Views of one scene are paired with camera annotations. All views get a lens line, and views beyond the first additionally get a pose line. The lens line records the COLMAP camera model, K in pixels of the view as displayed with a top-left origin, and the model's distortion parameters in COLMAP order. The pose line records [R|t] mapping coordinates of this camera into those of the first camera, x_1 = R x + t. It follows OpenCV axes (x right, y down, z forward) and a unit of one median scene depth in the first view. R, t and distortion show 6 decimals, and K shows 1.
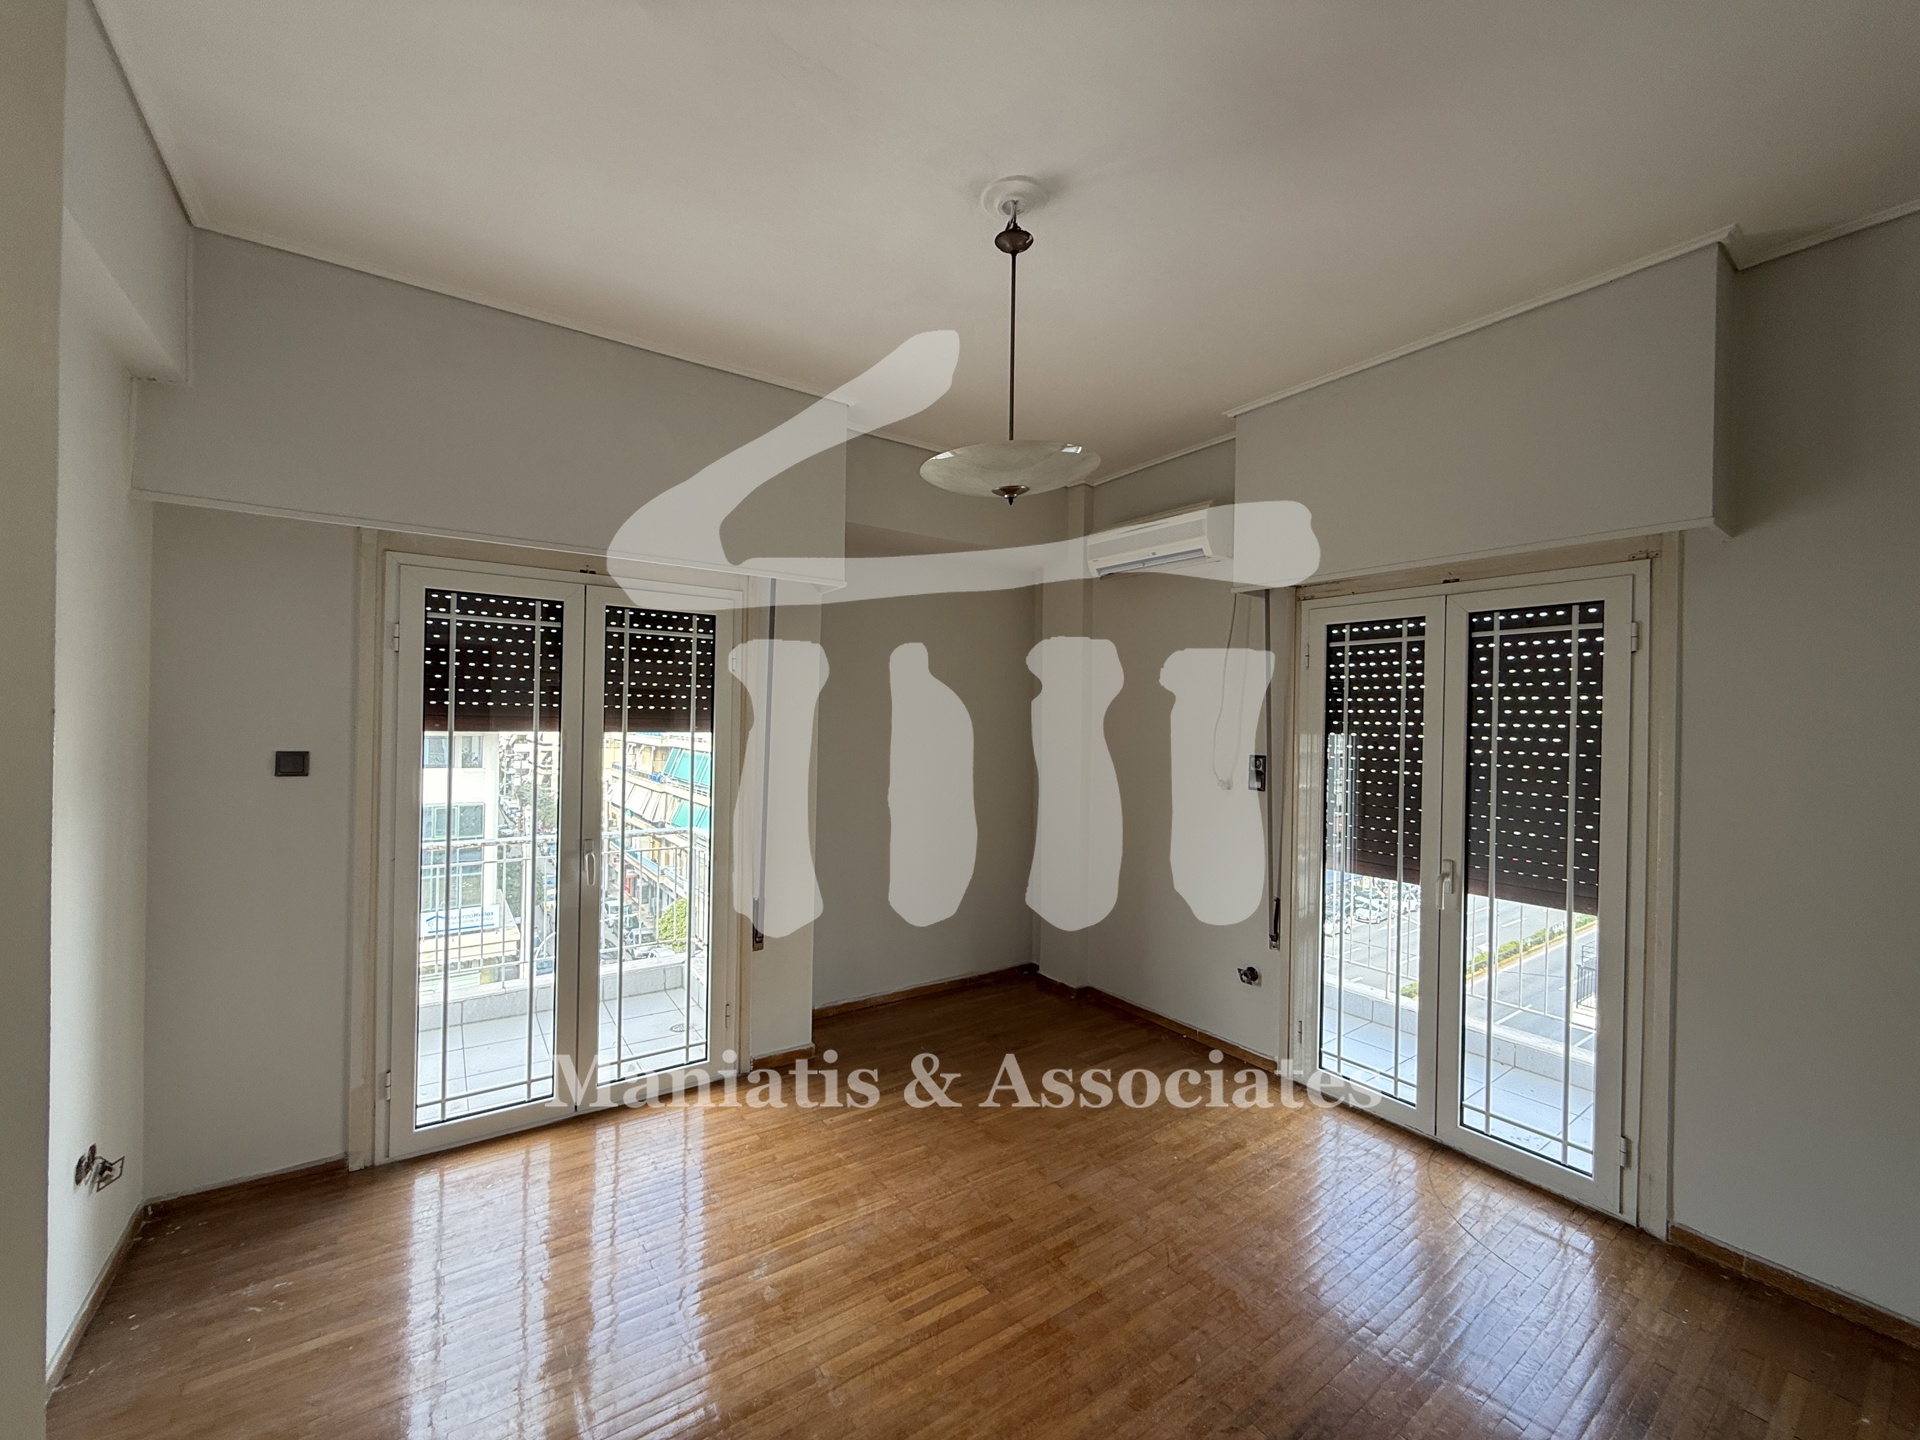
lens RADIAL K [[762.4, 0, 971.8], [0, 762.4, 710.3], [0, 0, 1]] dist [-0.001923, 0.000124]
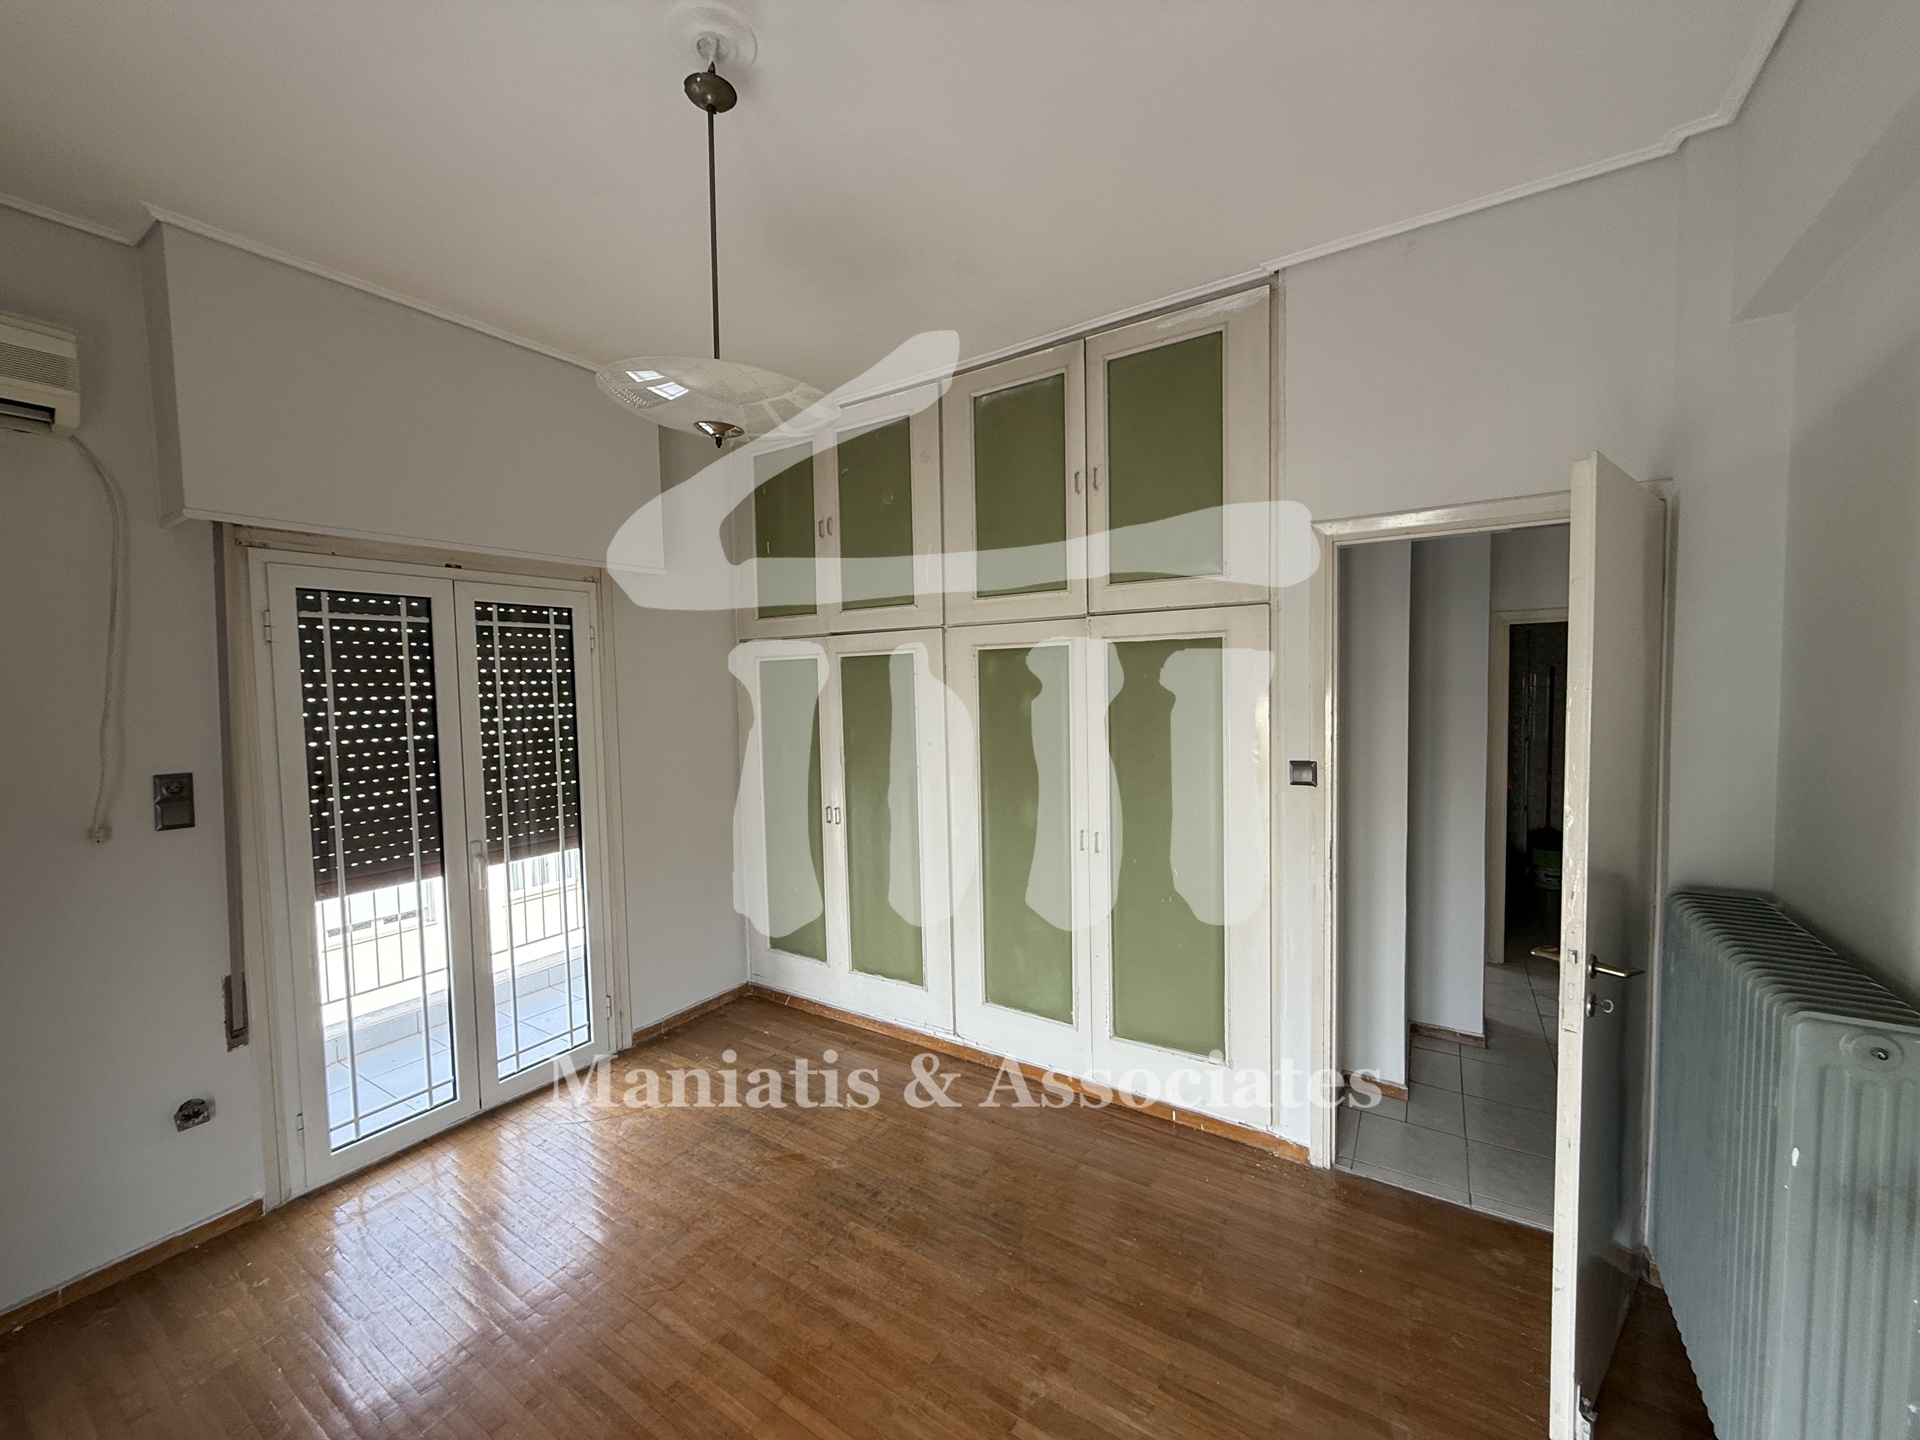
lens RADIAL K [[762.4, 0, 934.7], [0, 762.4, 707.7], [0, 0, 1]] dist [-0.001923, 0.000124]
pose [[-0.344666, -0.033294, 0.938135, -0.703481], [0.015195, 0.999042, 0.041038, -0.017895], [-0.938602, 0.028400, -0.343830, 0.984929]]
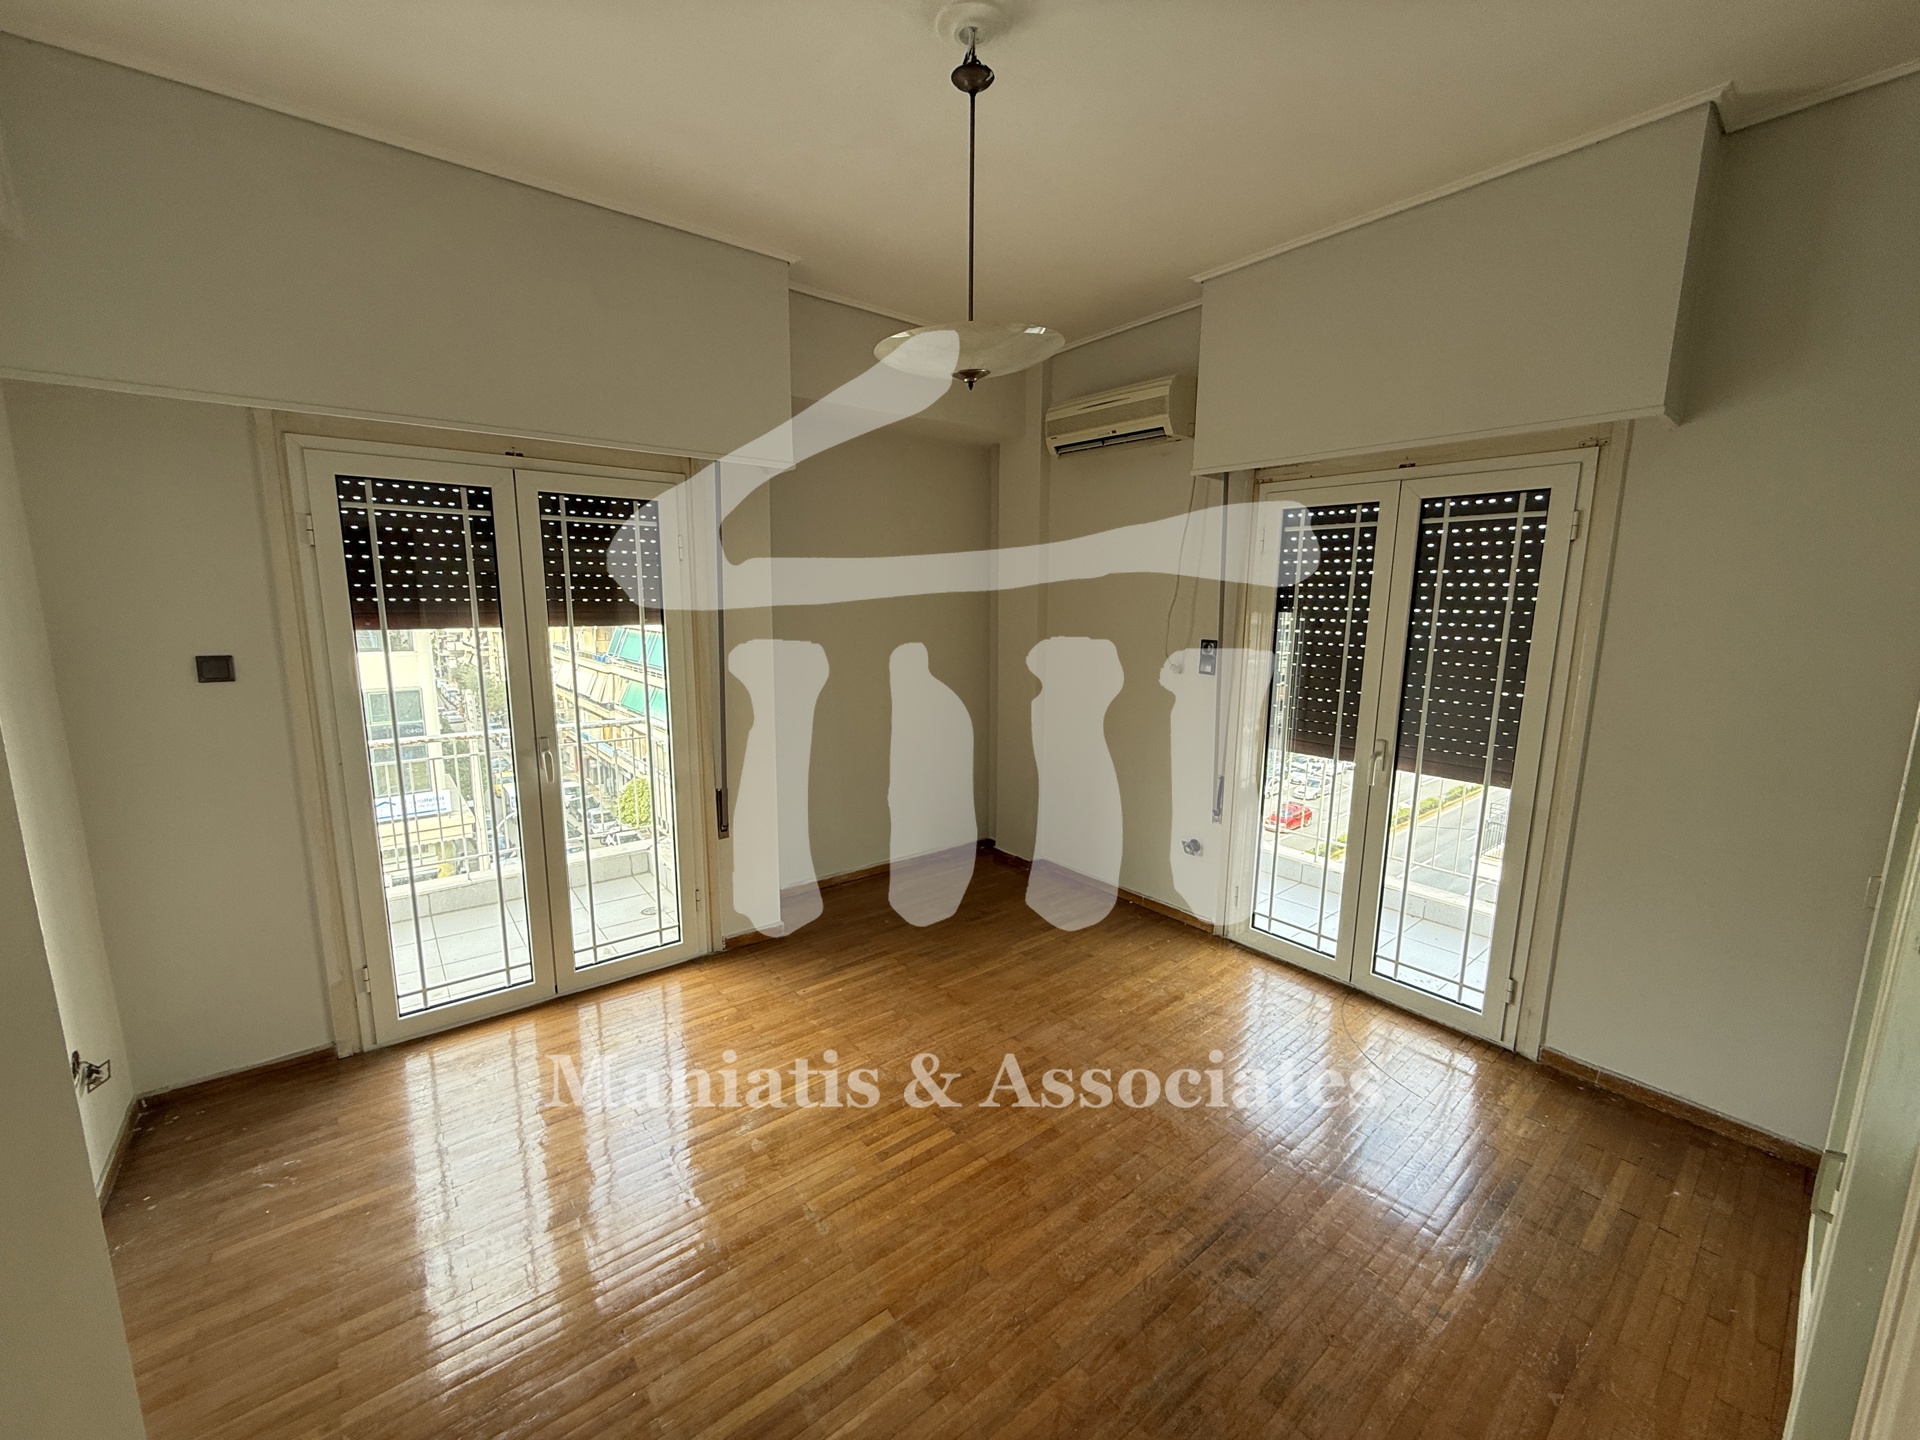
lens RADIAL K [[762.4, 0, 974.4], [0, 762.4, 713.7], [0, 0, 1]] dist [-0.001923, 0.000124]
pose [[0.997976, -0.015084, 0.061776, -0.006174], [0.004772, 0.986488, 0.163767, -0.018414], [-0.063412, -0.163140, 0.984563, -0.002004]]
